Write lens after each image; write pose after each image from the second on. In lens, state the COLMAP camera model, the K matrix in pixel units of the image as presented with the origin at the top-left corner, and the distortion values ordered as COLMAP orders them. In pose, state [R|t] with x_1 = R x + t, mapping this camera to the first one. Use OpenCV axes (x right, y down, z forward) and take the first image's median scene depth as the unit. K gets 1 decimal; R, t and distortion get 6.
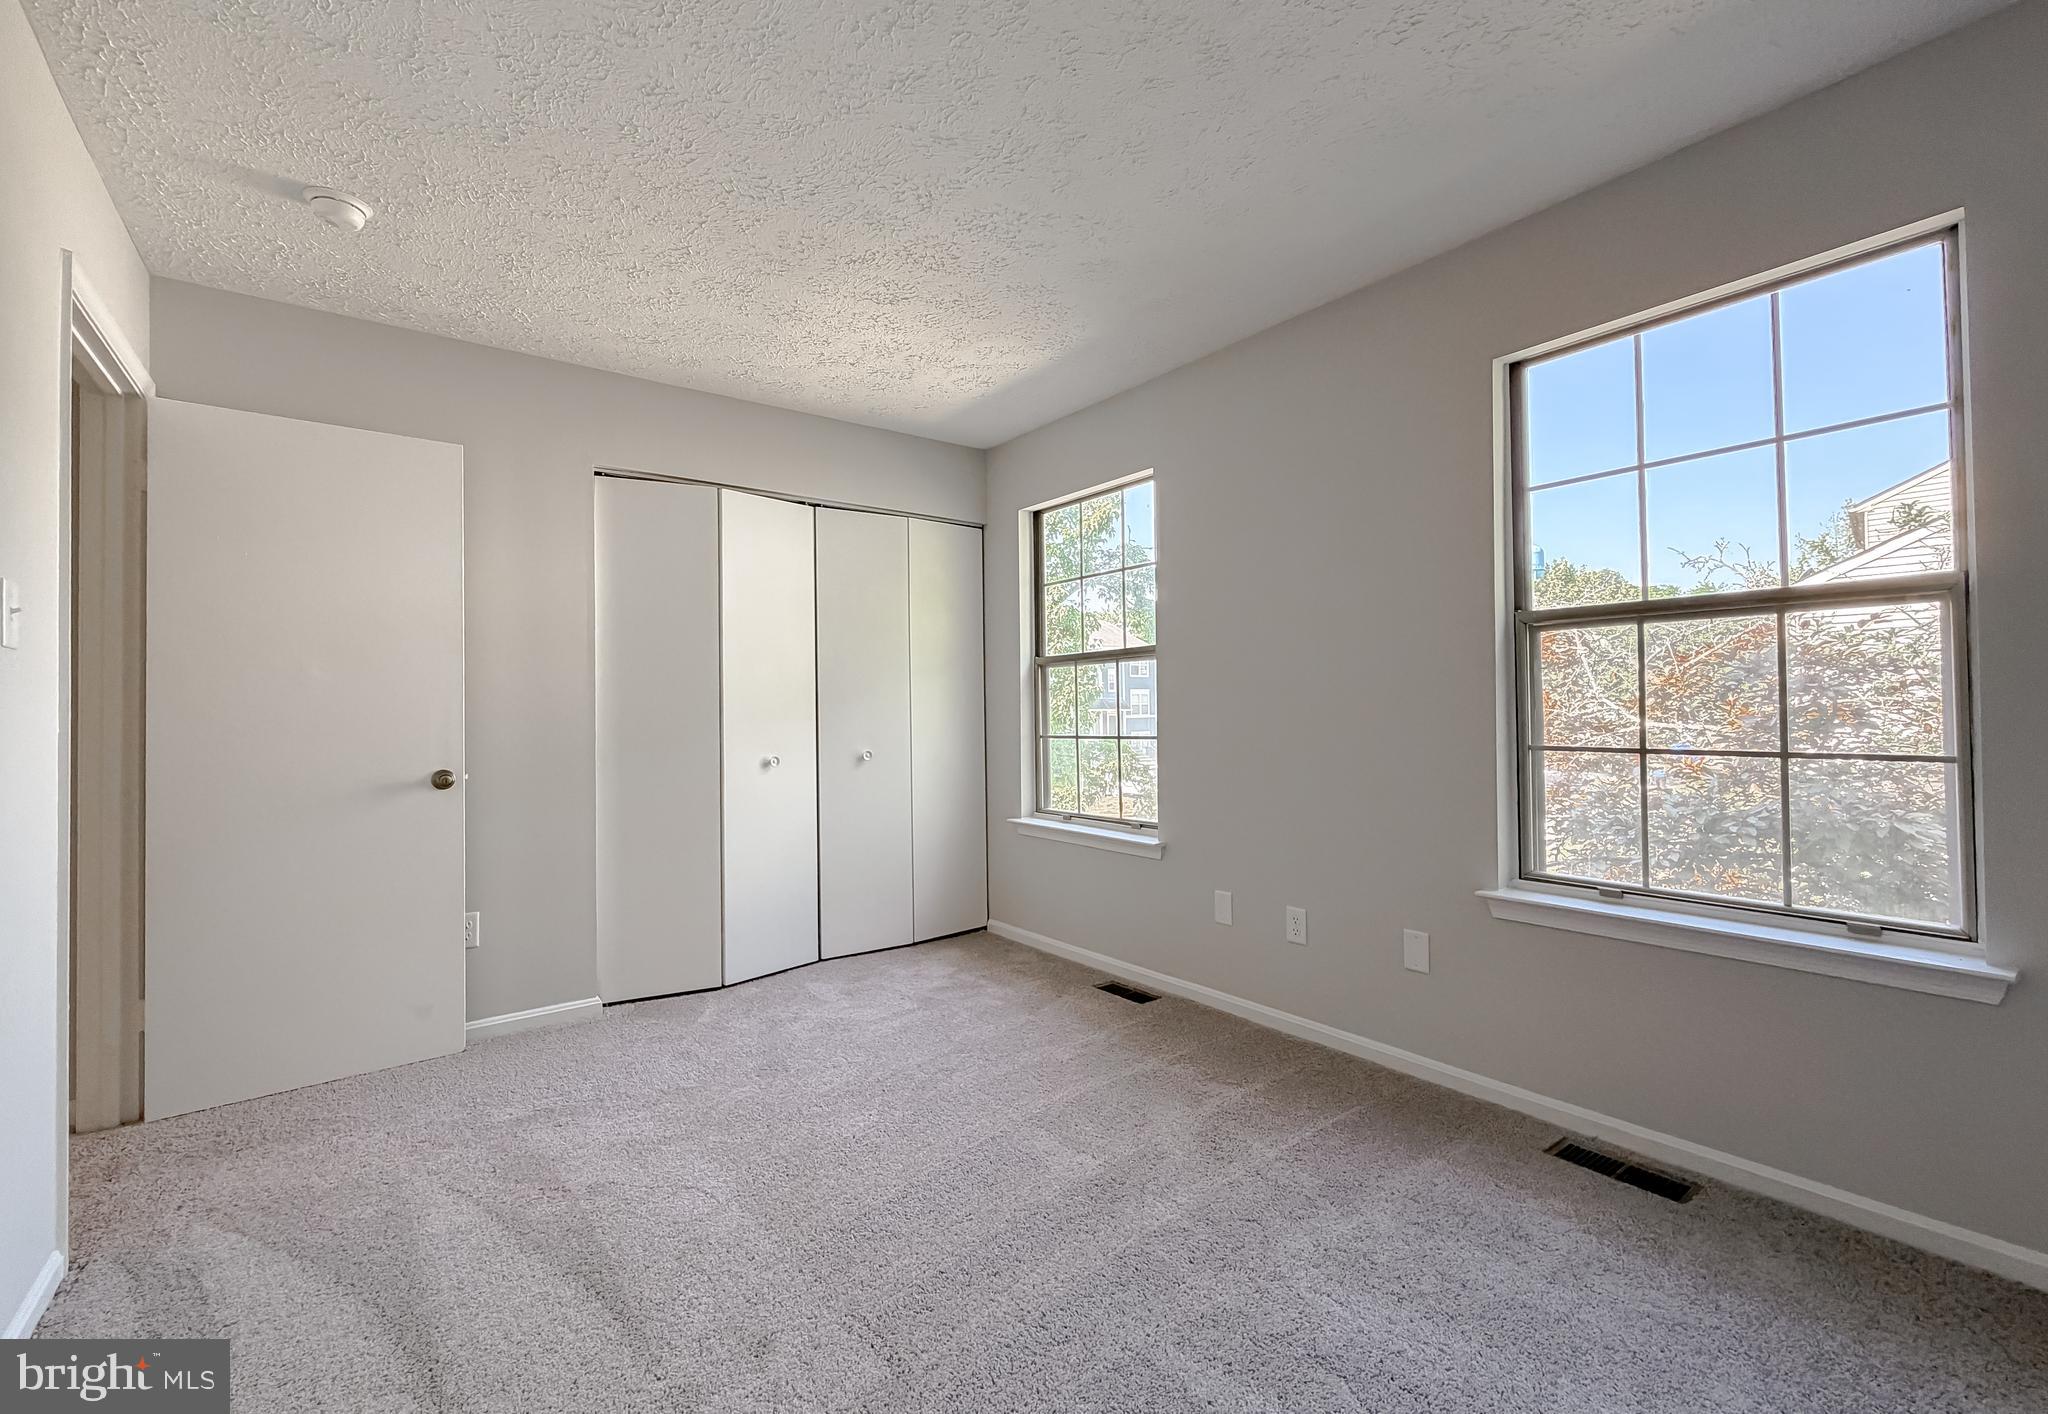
lens RADIAL K [[829.2, 0, 1023.3], [0, 829.2, 716.4], [0, 0, 1]] dist [-0.000865, 0.000049]
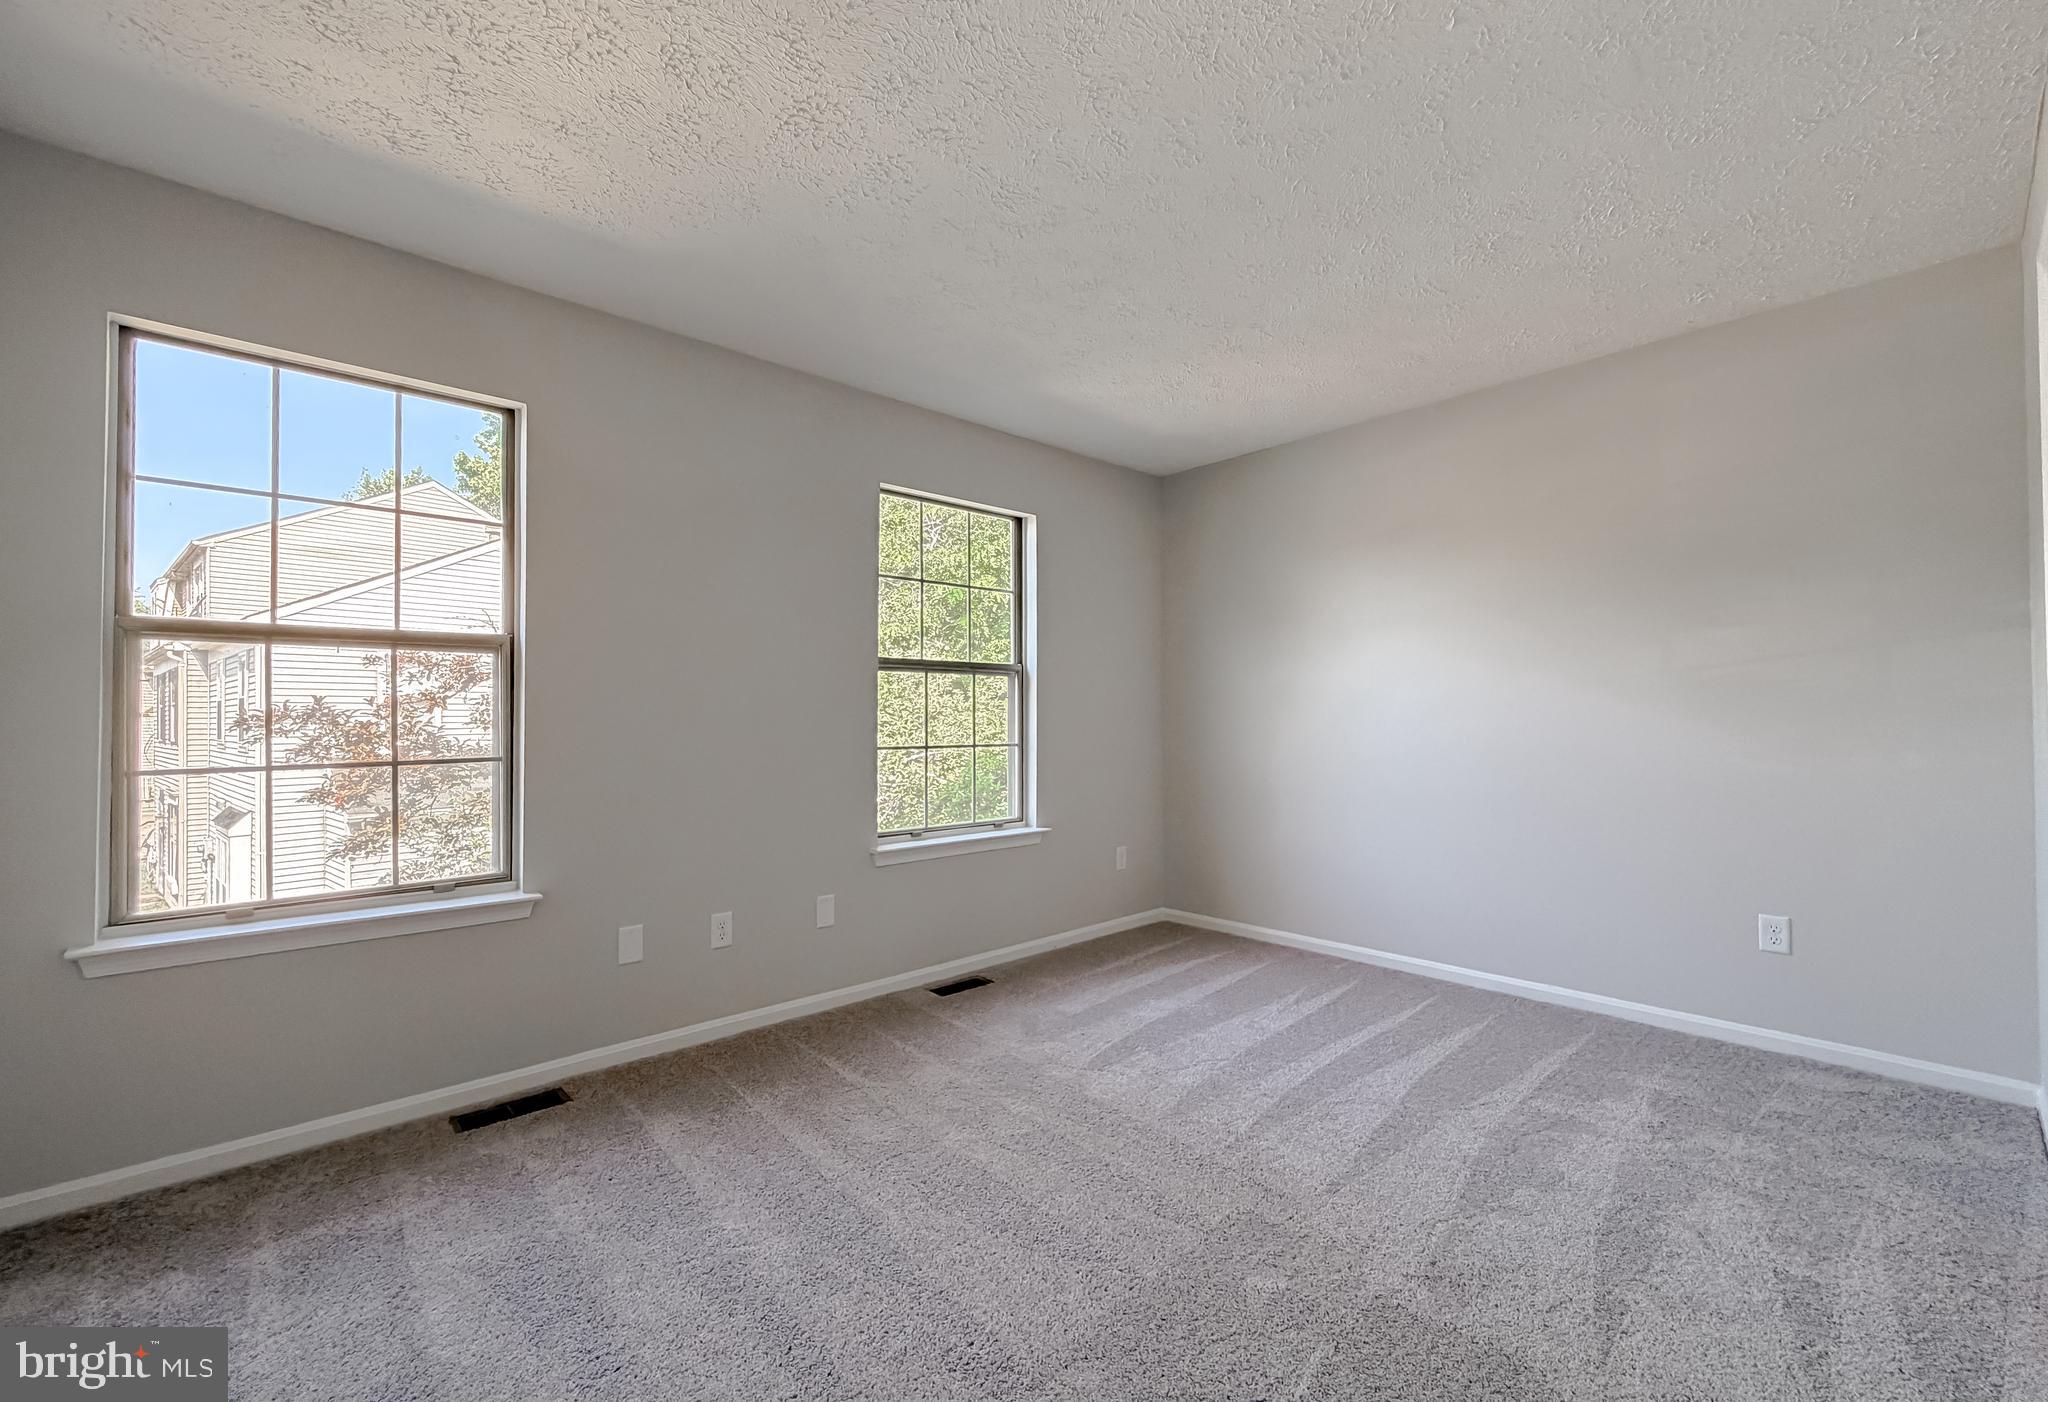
lens RADIAL K [[647.8, 0, 1024.0], [0, 647.8, 701.0], [0, 0, 1]] dist [-0.001432, -0.000077]
pose [[0.039730, 0.042497, 0.998306, -0.386778], [0.005131, 0.999073, -0.042734, 0.002257], [-0.999197, 0.006820, 0.039475, 0.478803]]
